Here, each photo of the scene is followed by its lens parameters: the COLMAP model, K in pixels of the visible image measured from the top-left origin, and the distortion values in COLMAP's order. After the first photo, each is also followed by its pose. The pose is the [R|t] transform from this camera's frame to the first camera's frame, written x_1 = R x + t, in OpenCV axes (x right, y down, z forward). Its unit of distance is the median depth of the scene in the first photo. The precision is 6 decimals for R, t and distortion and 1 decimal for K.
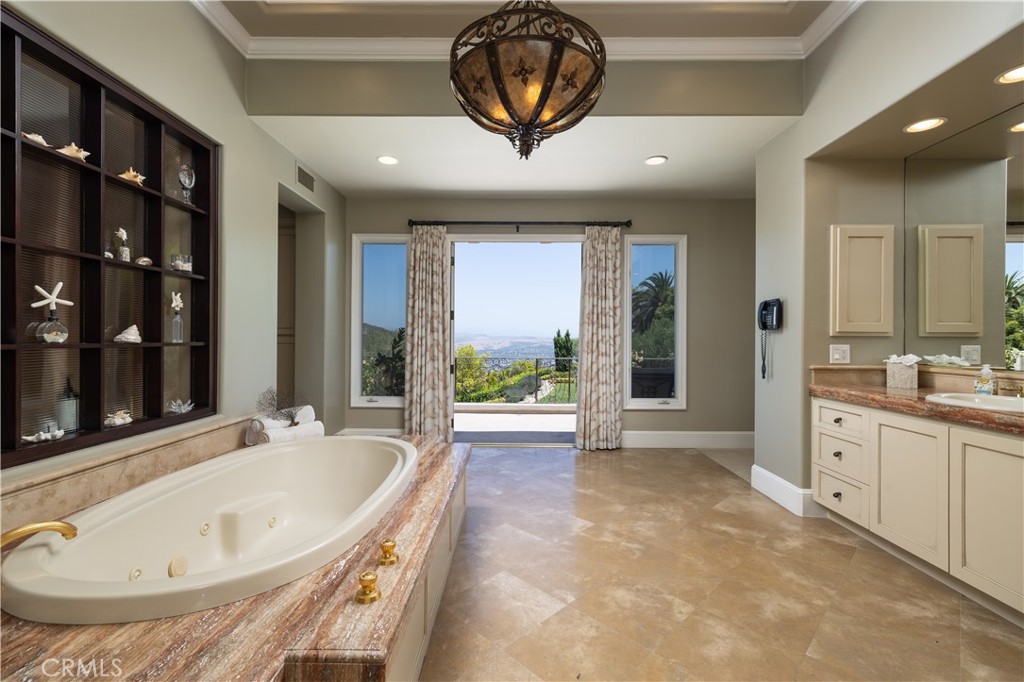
lens RADIAL K [[434.3, 0, 510.9], [0, 434.3, 339.1], [0, 0, 1]] dist [0.000013, 0.000021]
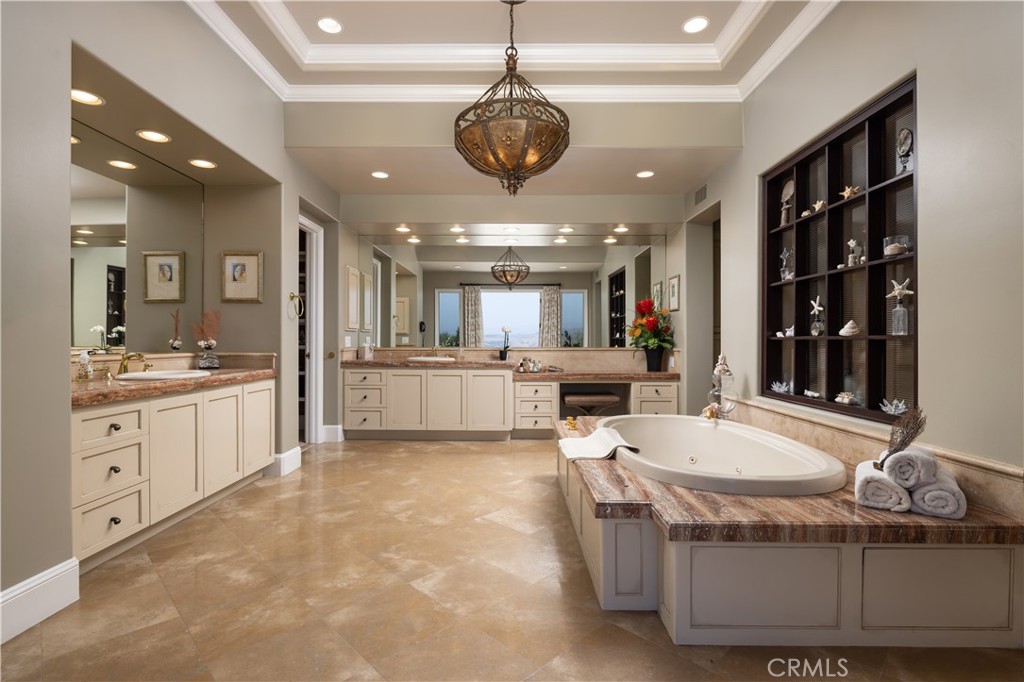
lens RADIAL K [[501.7, 0, 512.0], [0, 501.7, 341.1], [0, 0, 1]] dist [0.000452, 0.000031]
pose [[-0.999951, -0.006842, -0.007153, 0.032454], [-0.006852, 0.999975, 0.001438, 0.022514], [0.007143, 0.001486, -0.999973, 1.900919]]
